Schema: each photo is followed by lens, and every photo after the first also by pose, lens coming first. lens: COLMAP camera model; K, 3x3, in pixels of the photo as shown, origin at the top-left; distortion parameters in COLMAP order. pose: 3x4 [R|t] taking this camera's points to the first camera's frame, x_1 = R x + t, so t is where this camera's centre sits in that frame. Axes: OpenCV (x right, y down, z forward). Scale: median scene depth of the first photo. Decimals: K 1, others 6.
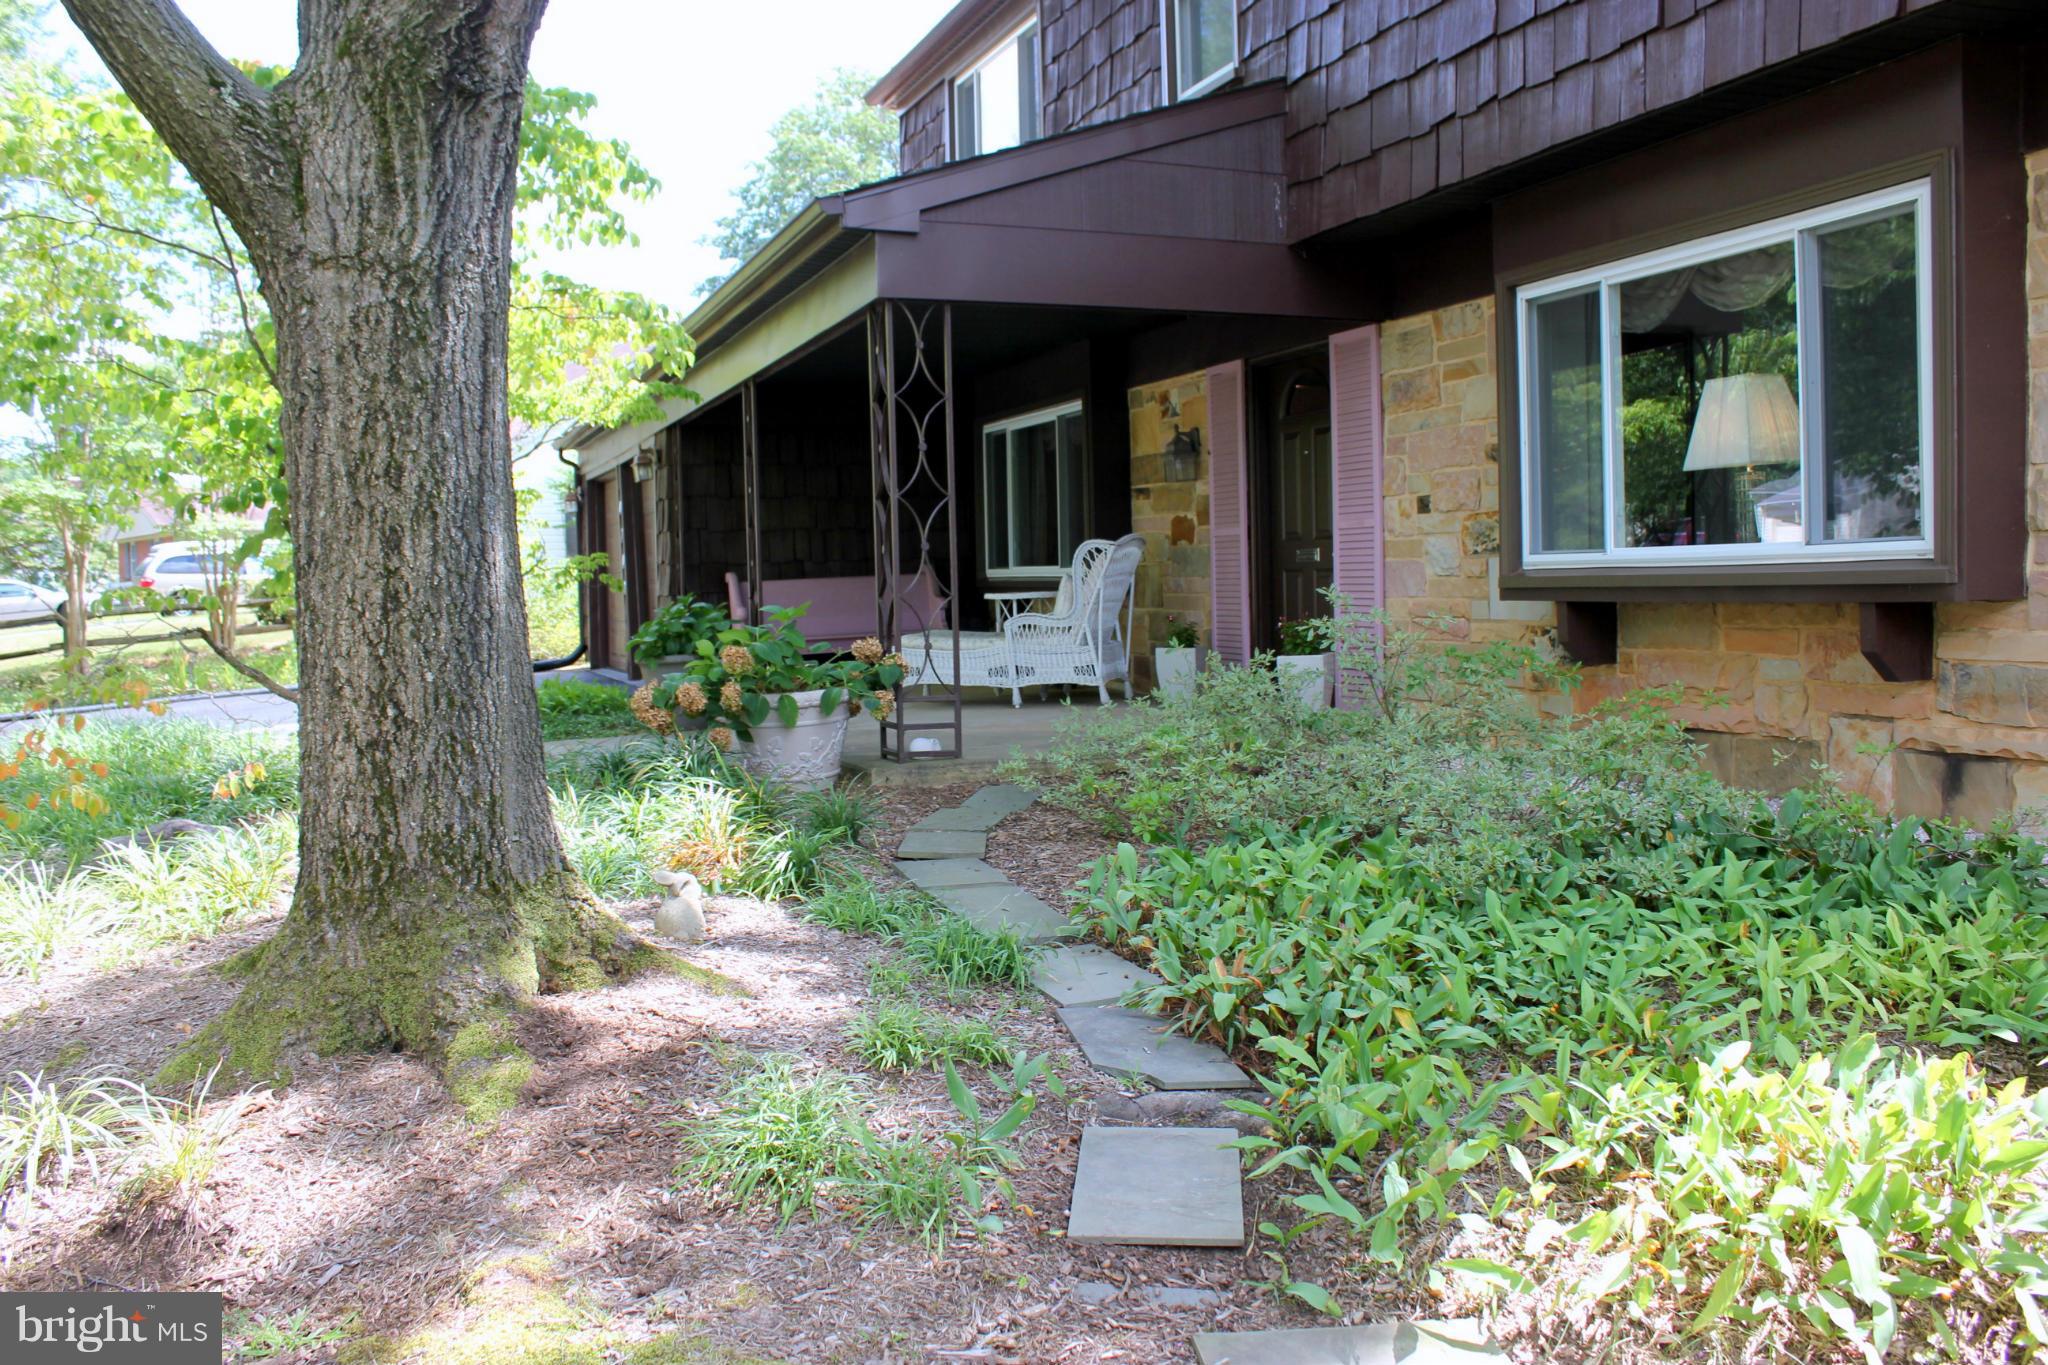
lens RADIAL K [[1754.7, 0, 1018.0], [0, 1754.7, 662.2], [0, 0, 1]] dist [-0.171125, 0.181700]
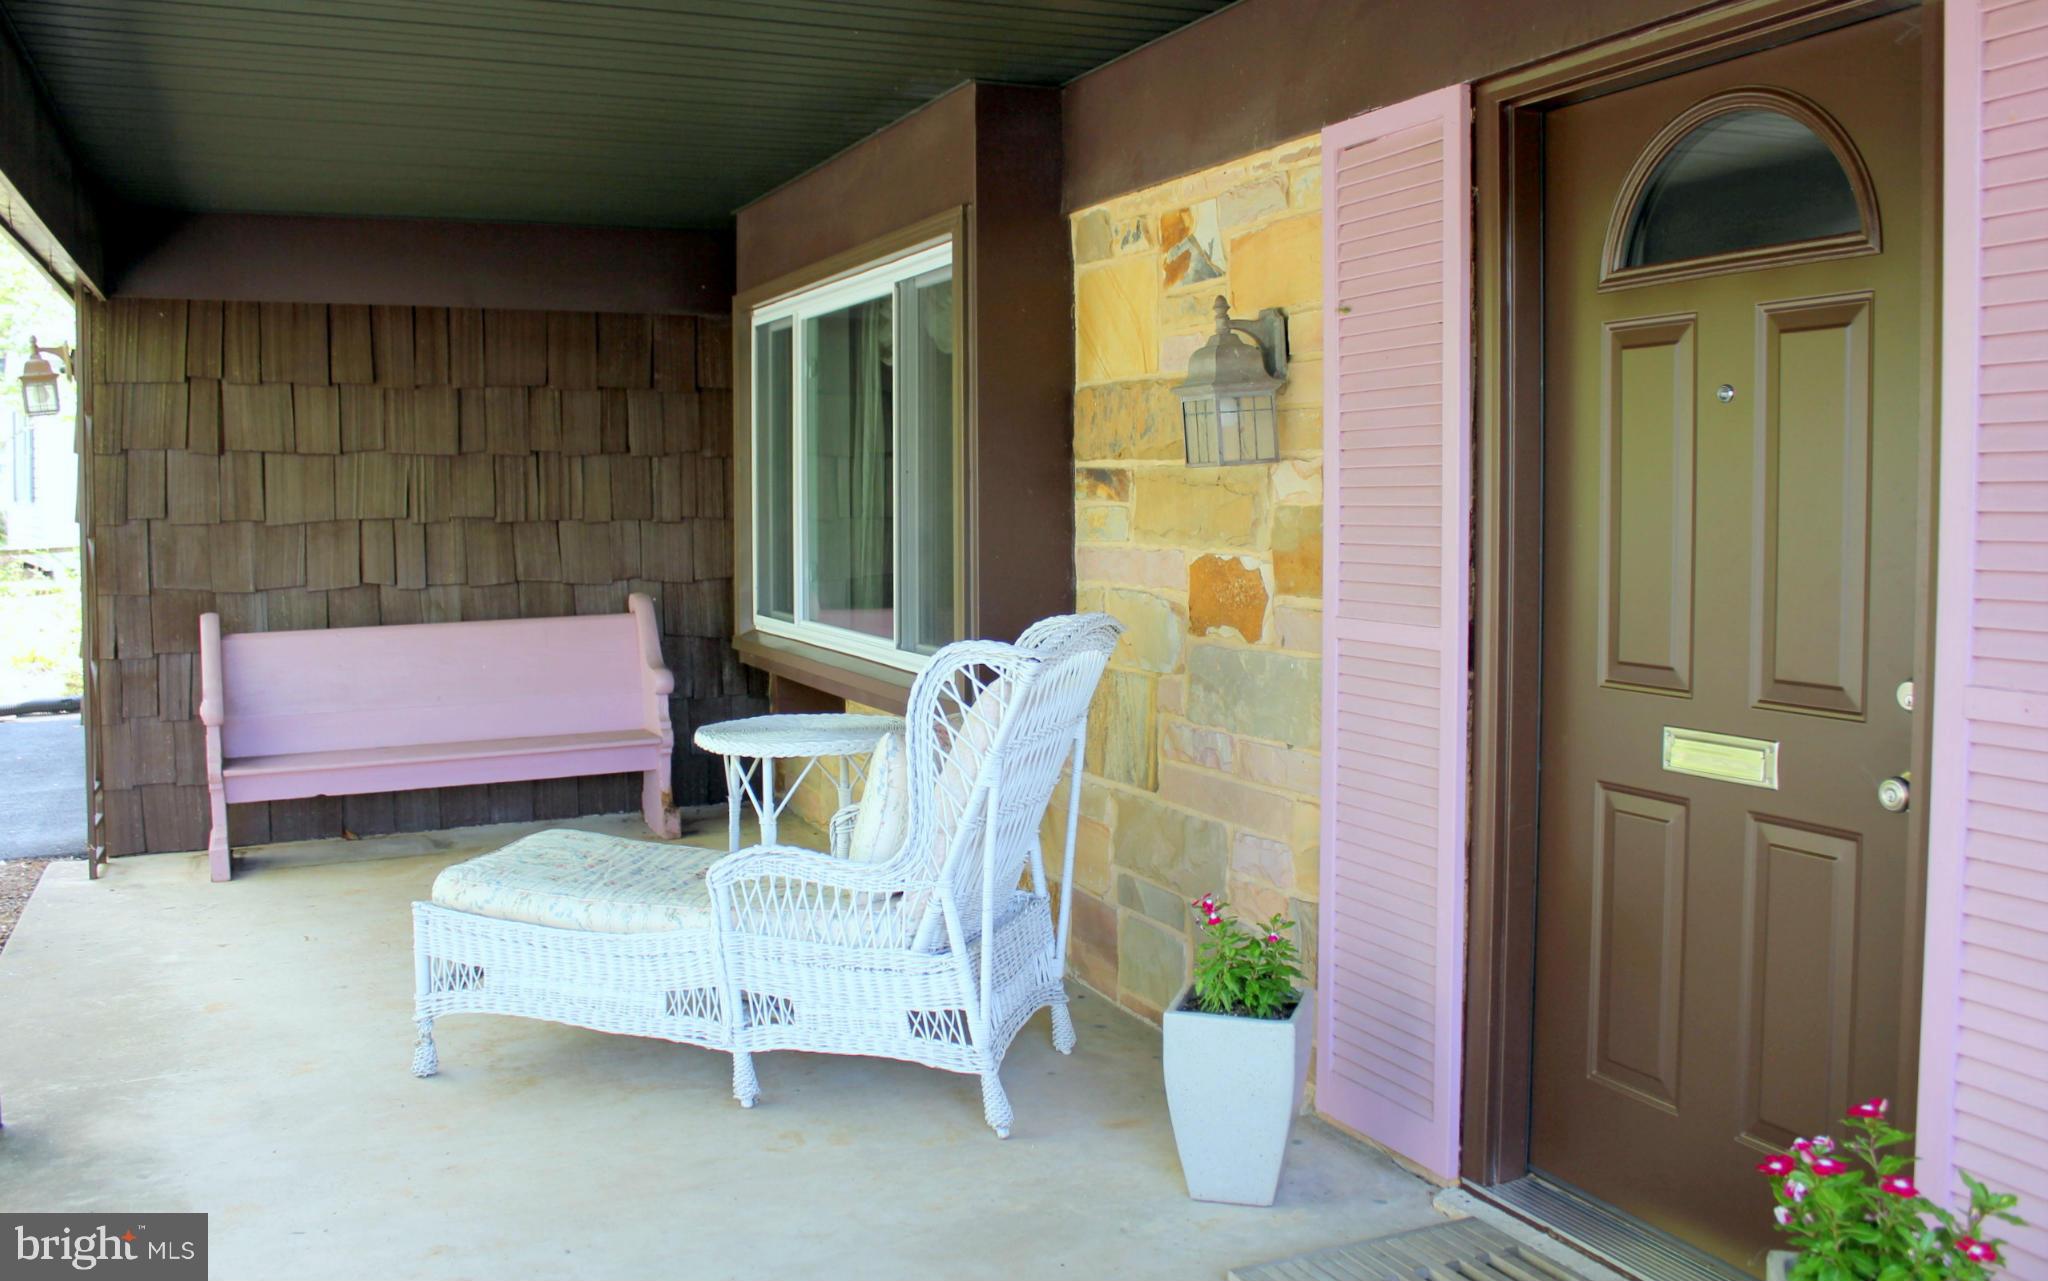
lens RADIAL K [[1803.2, 0, 1024.0], [0, 1803.2, 640.5], [0, 0, 1]] dist [-0.123343, 0.000700]
pose [[0.997851, 0.017232, 0.063210, 0.030173], [-0.019152, 0.999370, 0.029890, -0.076859], [-0.062655, -0.031036, 0.997553, 0.636312]]
